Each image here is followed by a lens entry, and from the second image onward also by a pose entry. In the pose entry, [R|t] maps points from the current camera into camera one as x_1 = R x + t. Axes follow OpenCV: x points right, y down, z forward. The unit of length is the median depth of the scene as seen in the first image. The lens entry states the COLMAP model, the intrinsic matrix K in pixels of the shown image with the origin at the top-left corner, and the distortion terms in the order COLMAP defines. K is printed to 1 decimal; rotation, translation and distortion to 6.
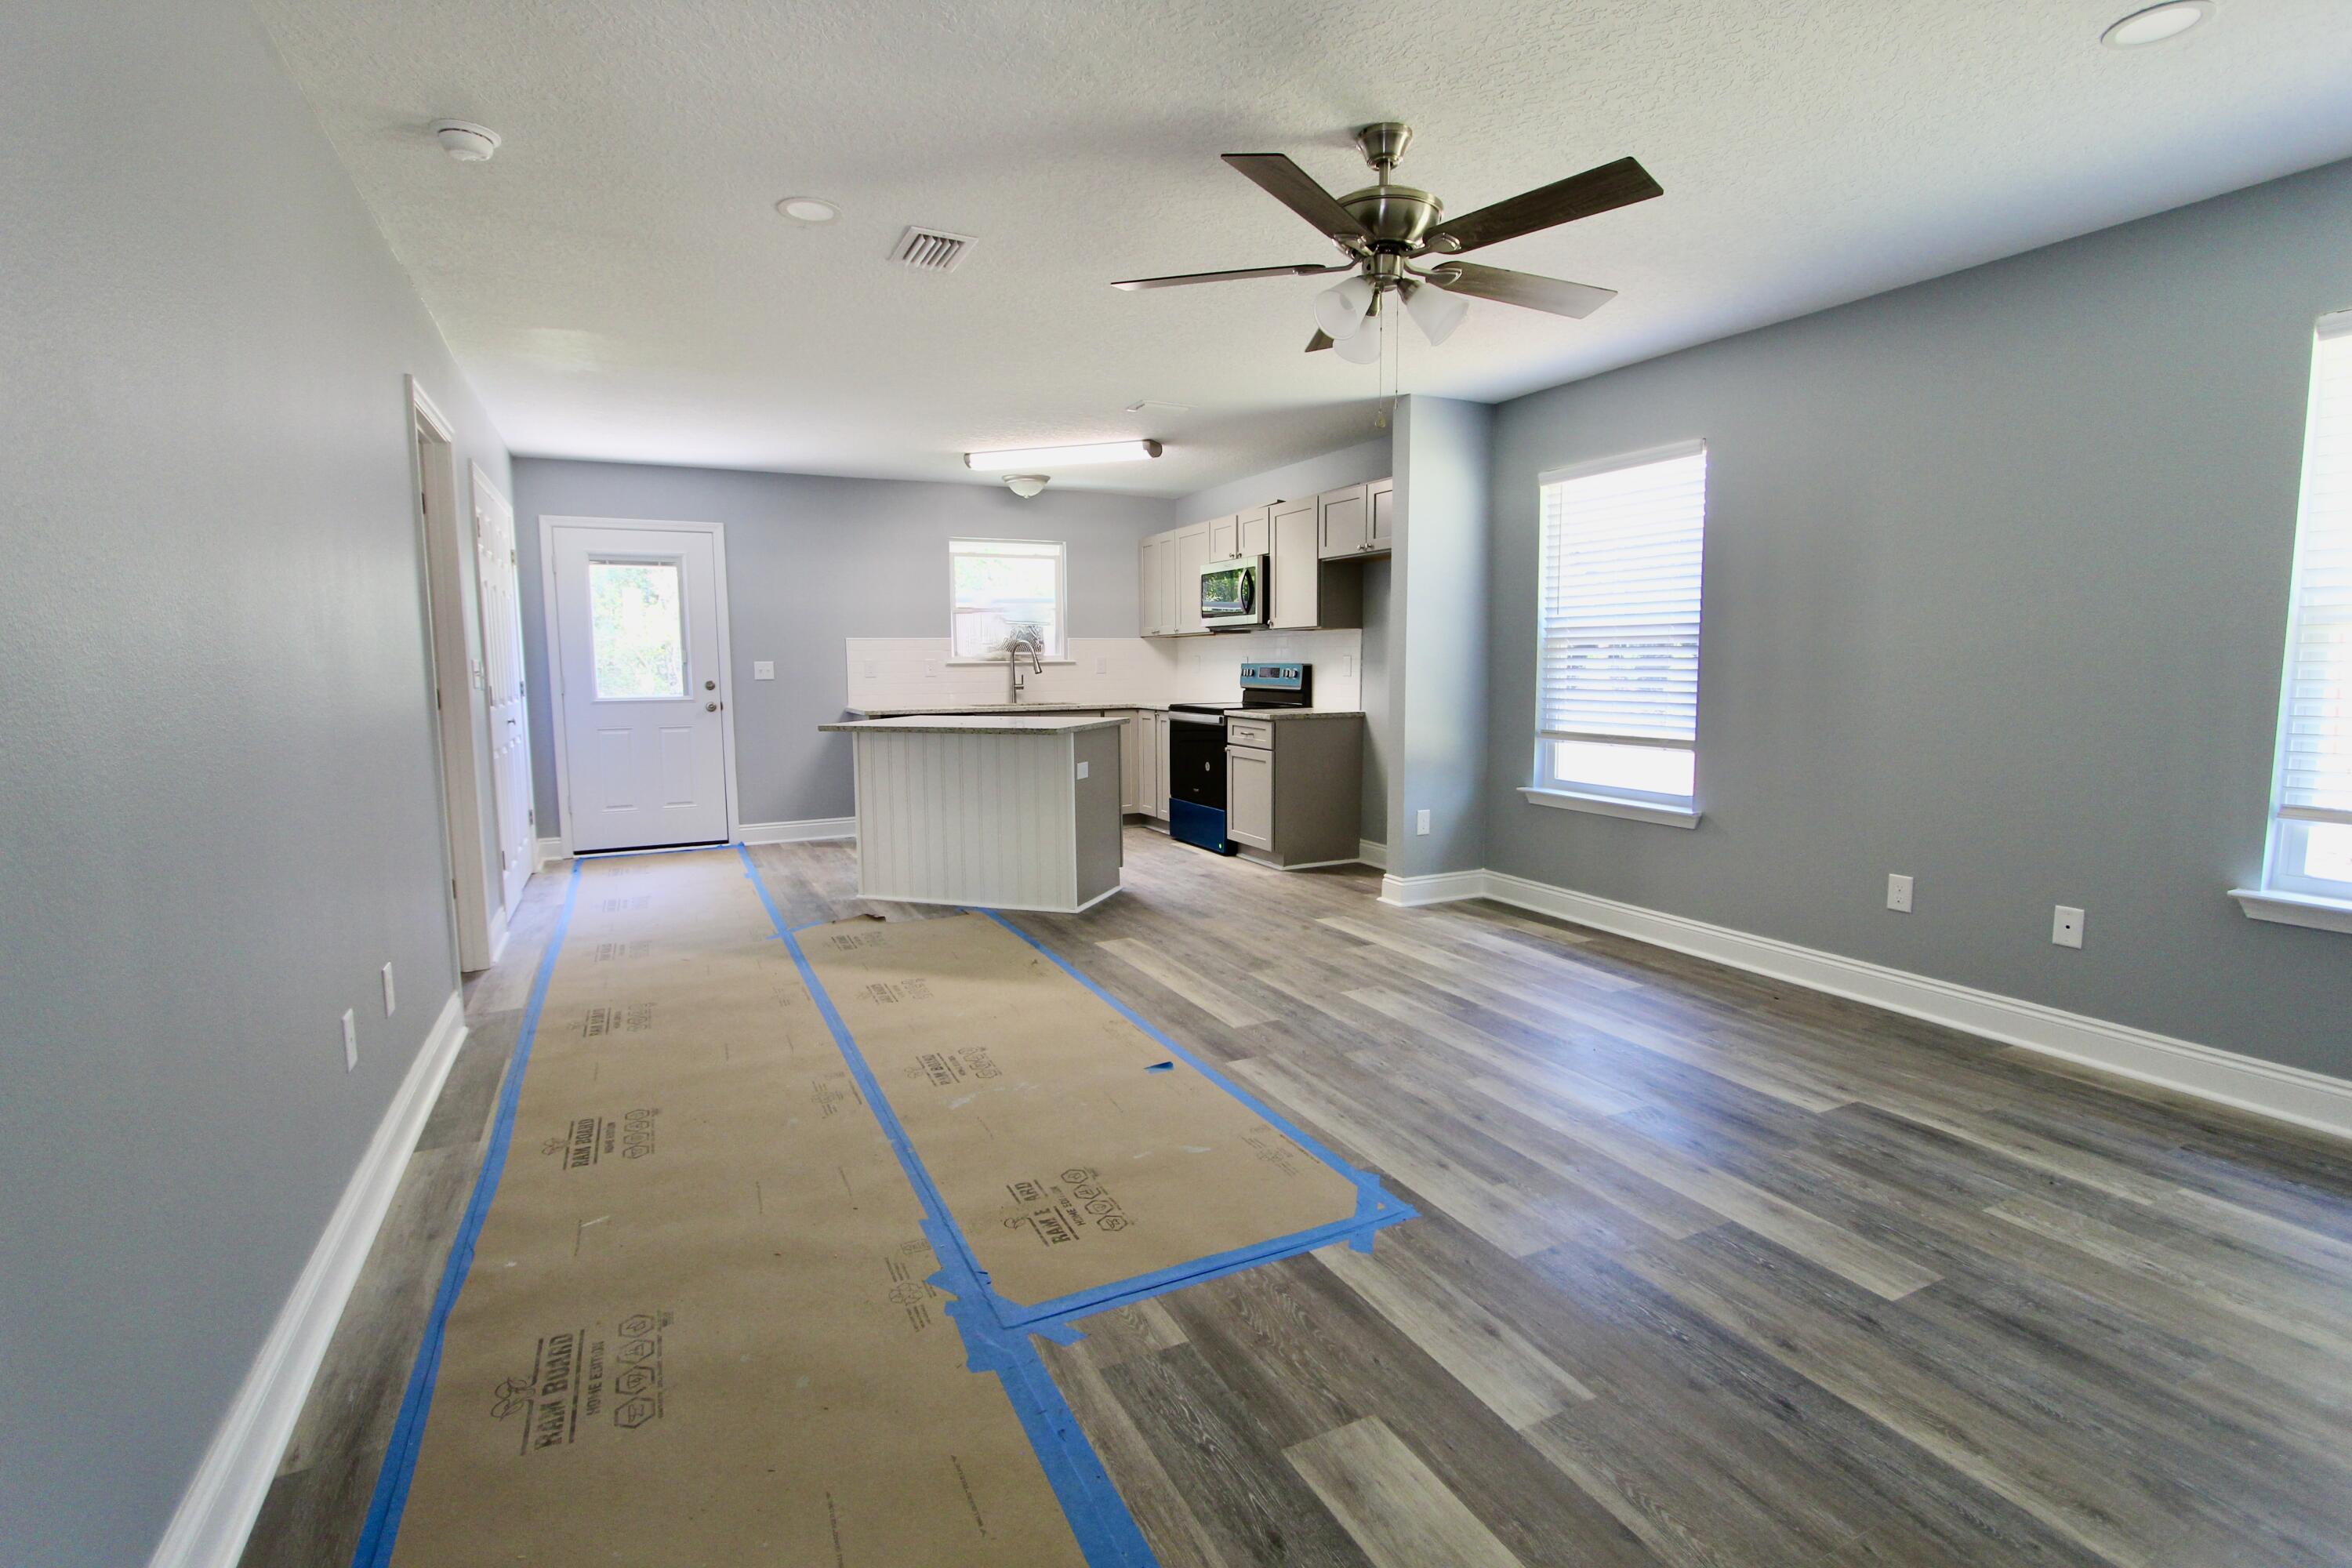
lens RADIAL K [[1086.5, 0, 1172.5], [0, 1086.5, 776.3], [0, 0, 1]] dist [-0.018811, 0.003202]
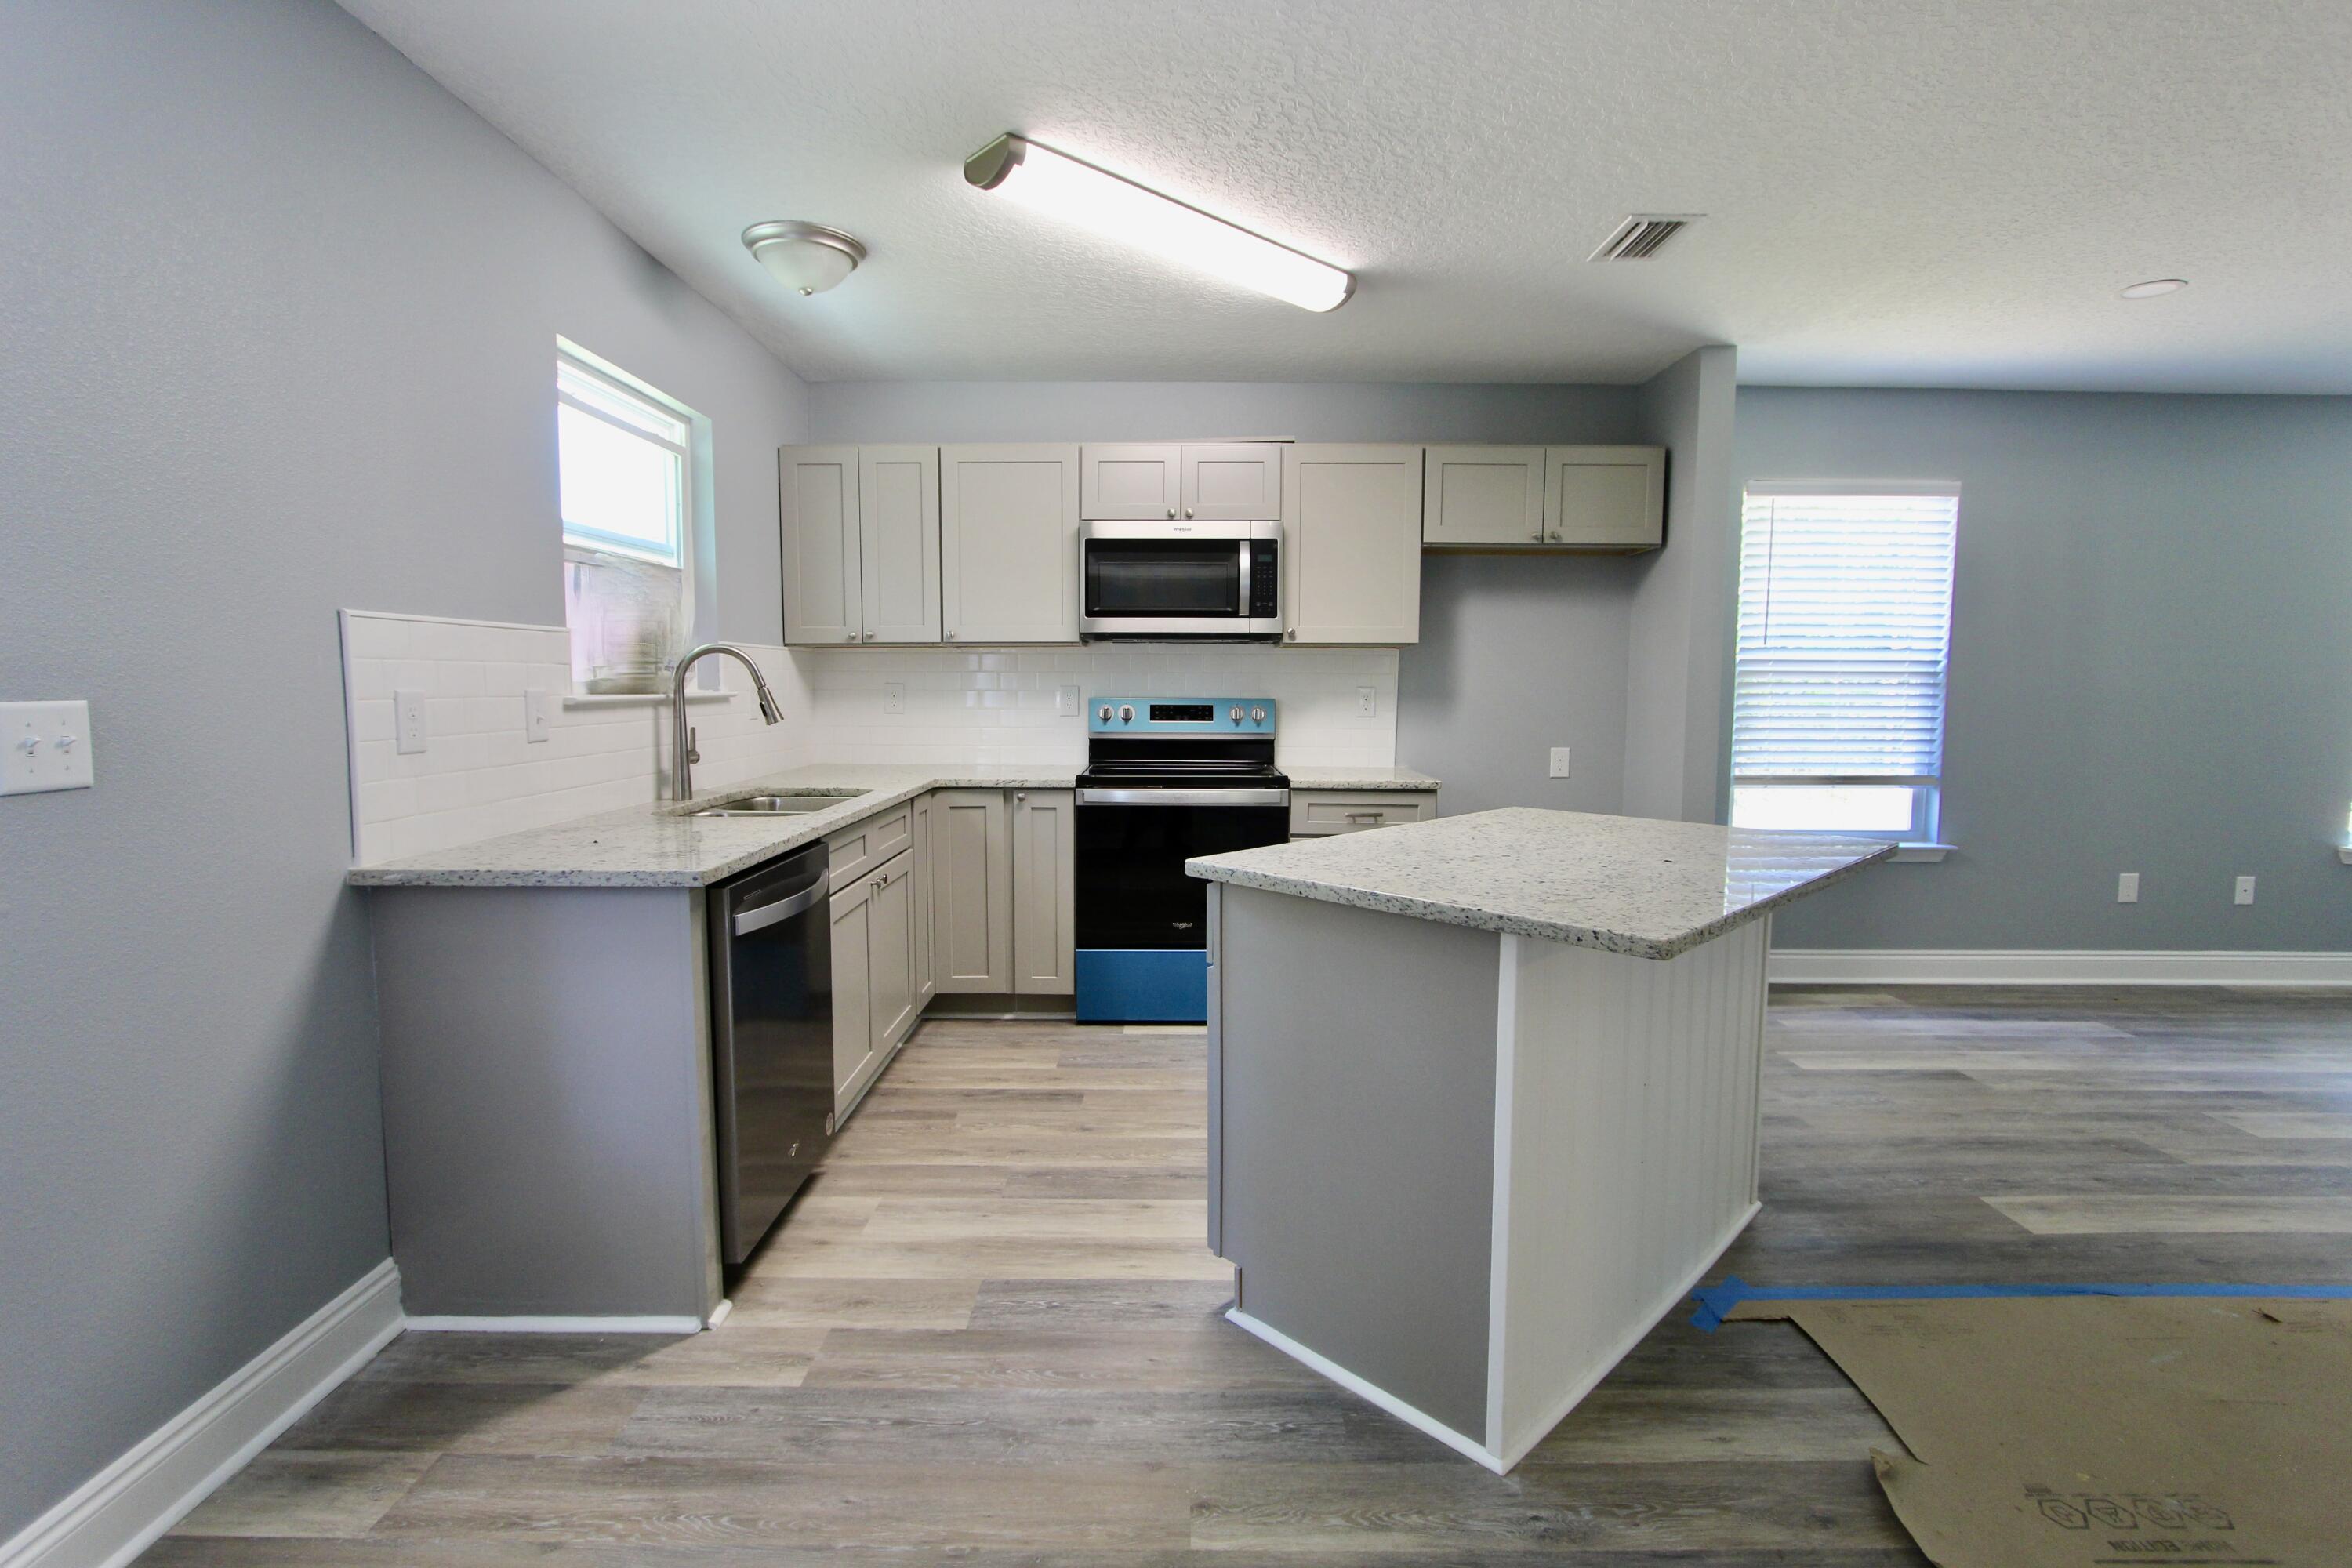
lens RADIAL K [[1086.5, 0, 1173.7], [0, 1086.5, 775.6], [0, 0, 1]] dist [-0.018811, 0.003202]
pose [[0.448101, -0.068739, 0.891337, -0.805271], [0.088844, 0.995528, 0.032109, -0.139851], [-0.889558, 0.064802, 0.452204, 1.271976]]
